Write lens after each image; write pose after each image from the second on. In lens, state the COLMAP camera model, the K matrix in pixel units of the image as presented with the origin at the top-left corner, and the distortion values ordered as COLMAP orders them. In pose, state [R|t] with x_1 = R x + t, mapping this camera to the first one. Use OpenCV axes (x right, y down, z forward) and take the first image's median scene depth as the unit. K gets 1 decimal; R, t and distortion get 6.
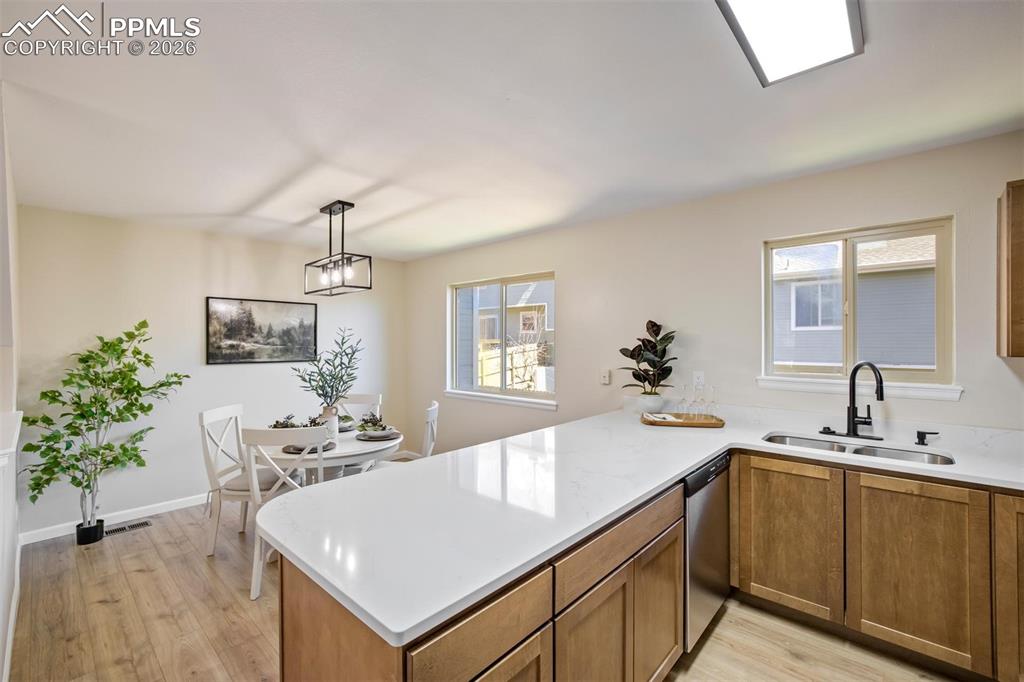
lens RADIAL K [[443.6, 0, 501.3], [0, 443.6, 336.4], [0, 0, 1]] dist [-0.017627, 0.007504]
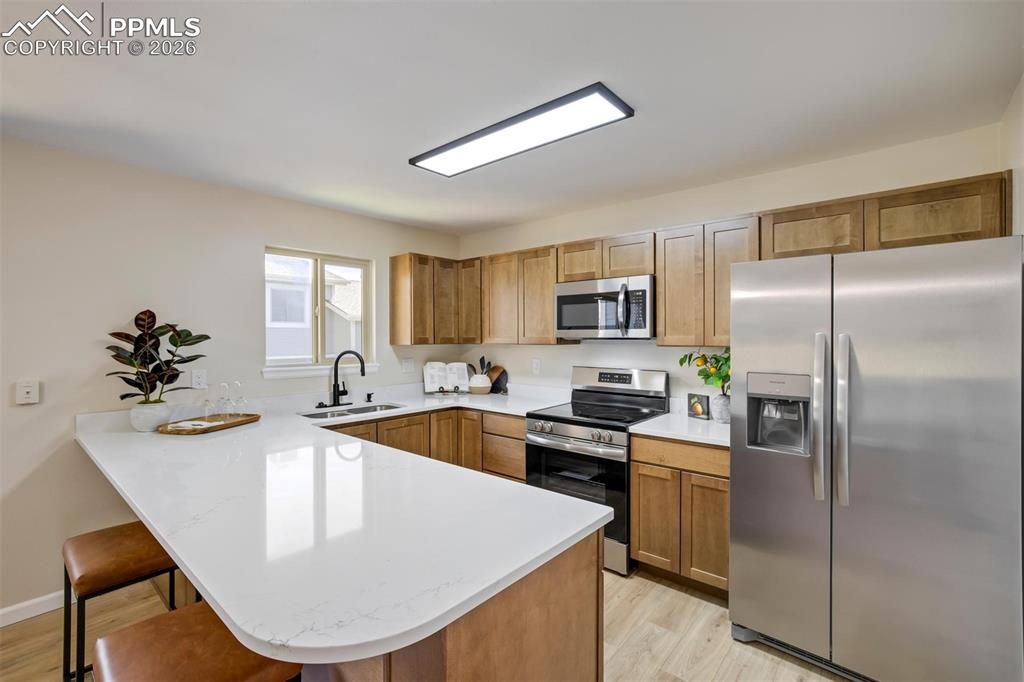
lens RADIAL K [[443.6, 0, 515.5], [0, 443.6, 343.2], [0, 0, 1]] dist [-0.017627, 0.007504]
pose [[-0.032005, -0.007264, 0.999461, -0.448971], [-0.005055, 0.999962, 0.007105, 0.014236], [-0.999475, -0.004825, -0.032041, 0.358200]]
